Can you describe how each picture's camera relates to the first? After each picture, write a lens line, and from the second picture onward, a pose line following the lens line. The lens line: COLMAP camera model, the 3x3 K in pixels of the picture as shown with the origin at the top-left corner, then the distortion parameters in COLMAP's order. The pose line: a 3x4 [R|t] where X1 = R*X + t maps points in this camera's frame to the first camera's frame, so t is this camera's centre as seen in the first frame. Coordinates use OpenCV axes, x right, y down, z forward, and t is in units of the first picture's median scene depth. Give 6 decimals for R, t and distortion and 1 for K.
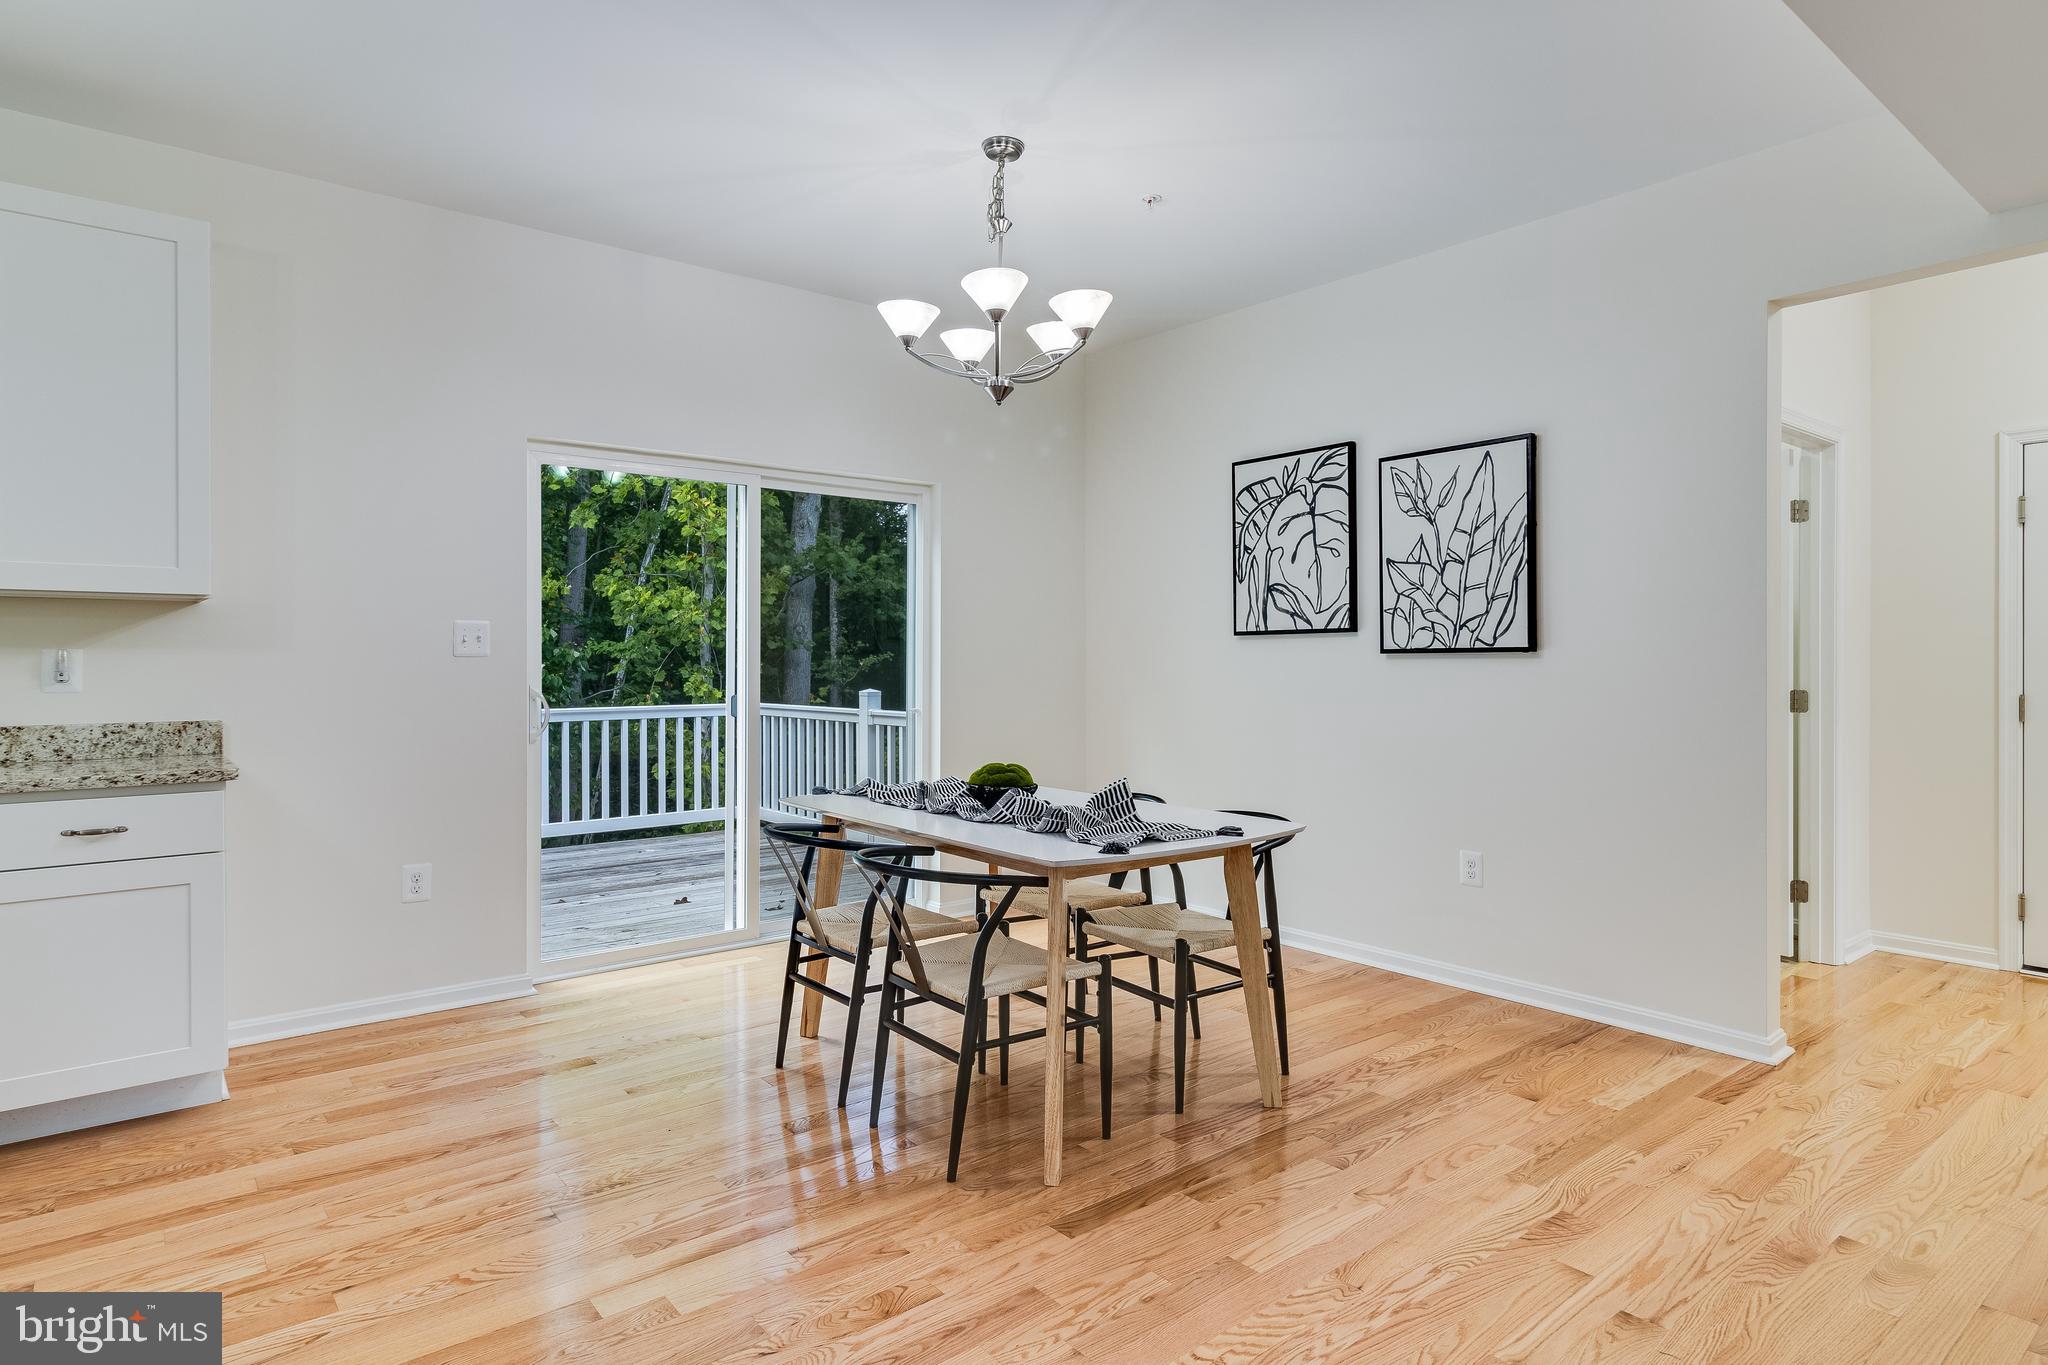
lens RADIAL K [[1116.4, 0, 1027.7], [0, 1116.4, 661.4], [0, 0, 1]] dist [0.000995, 0.000251]
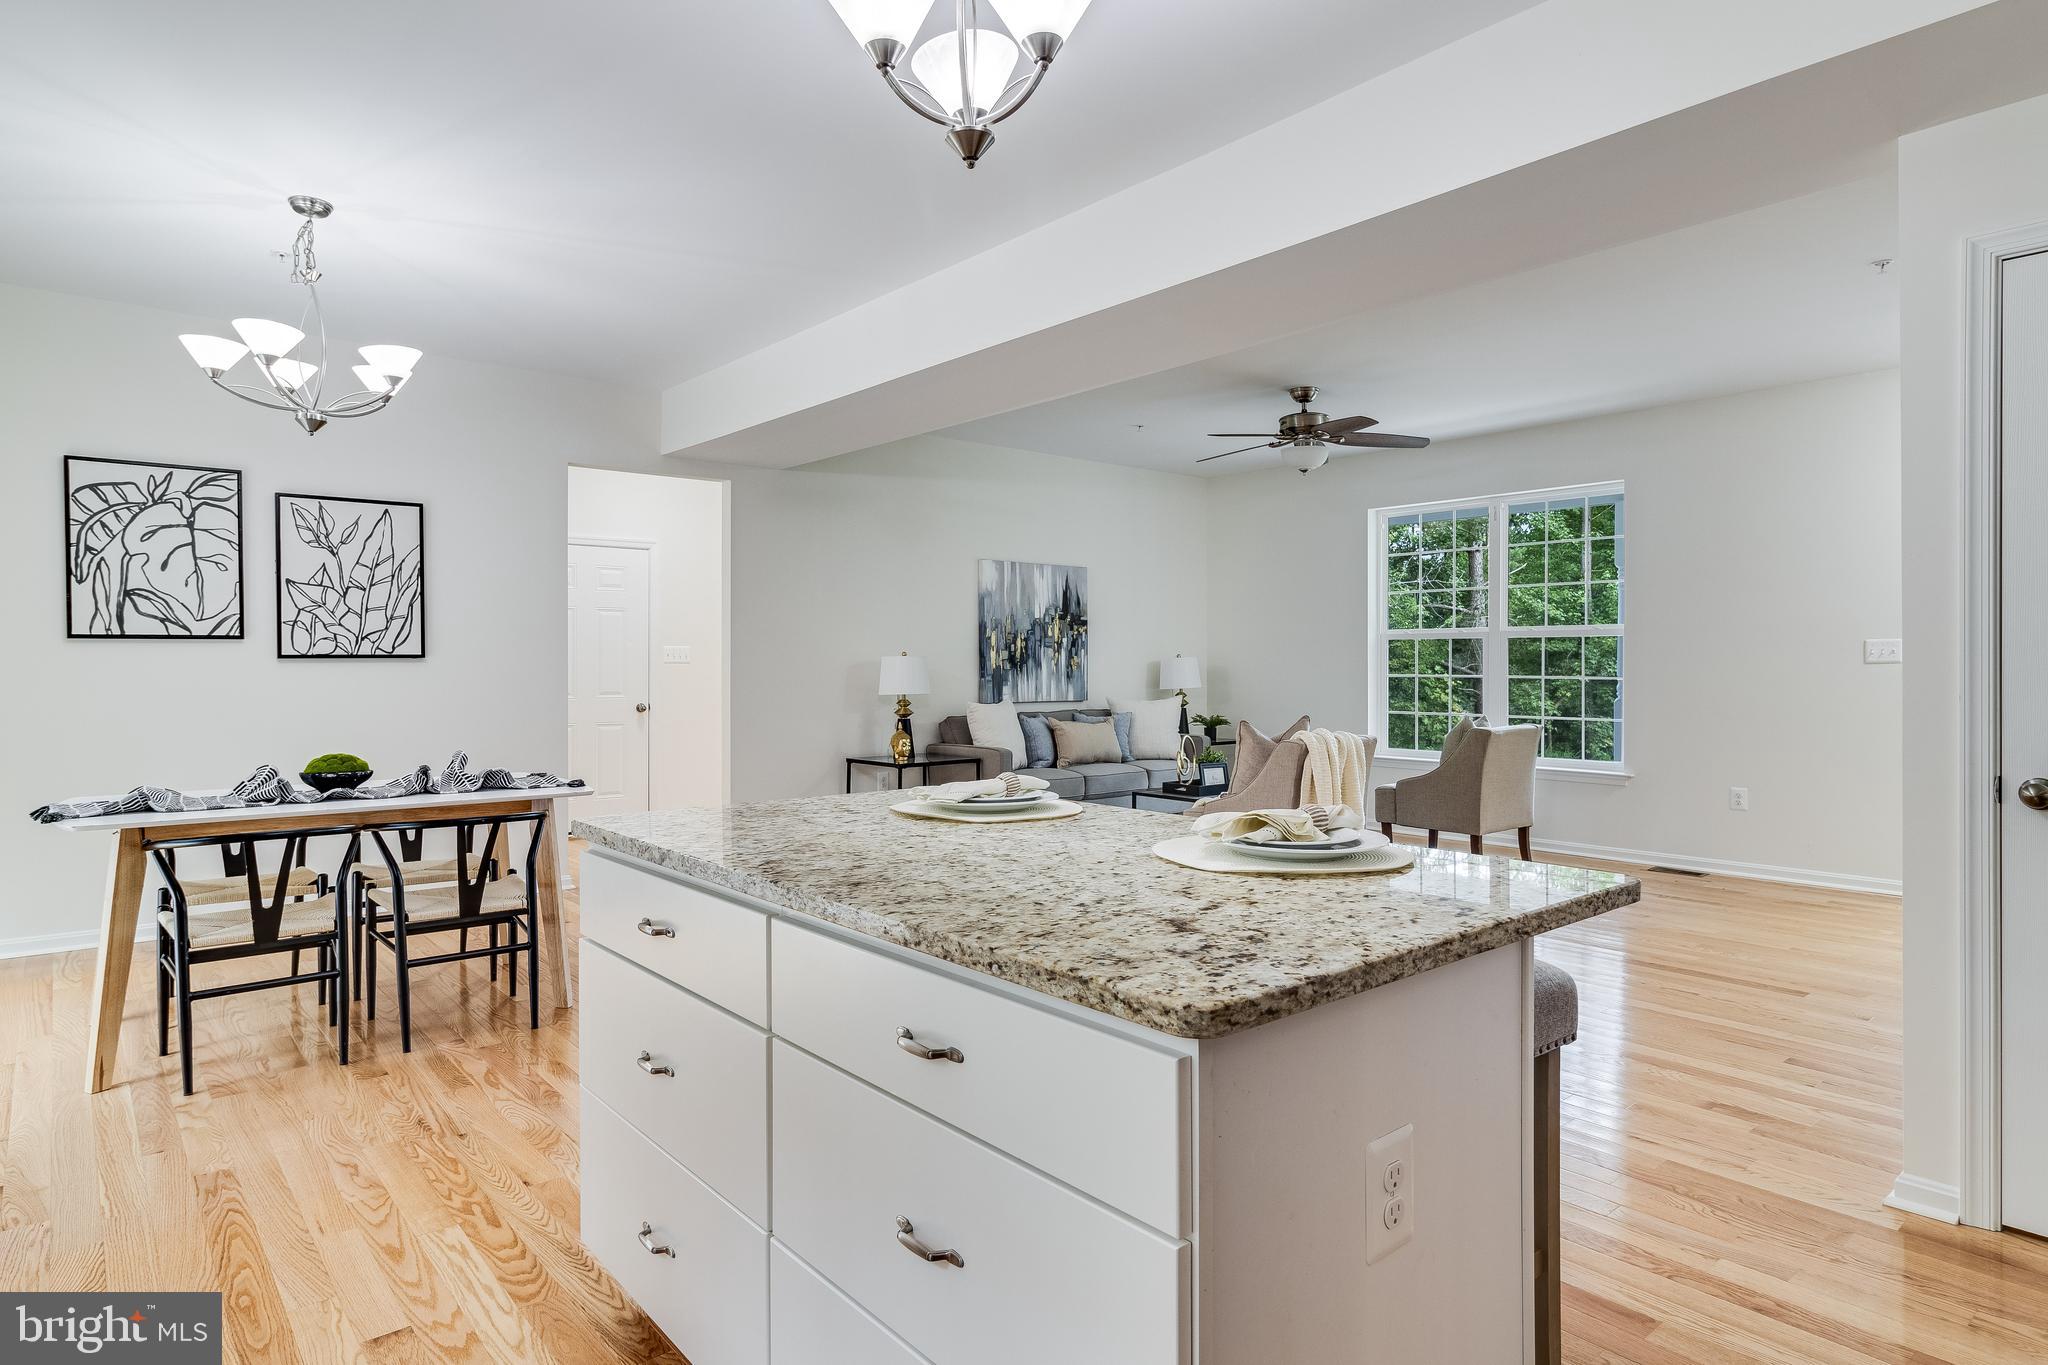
lens RADIAL K [[1134.7, 0, 1034.0], [0, 1134.7, 670.5], [0, 0, 1]] dist [-0.000598, 0.000997]
pose [[-0.026090, -0.007771, 0.999629, -0.932923], [0.001018, 0.999969, 0.007800, -0.002850], [-0.999659, 0.001221, -0.026081, 0.240431]]
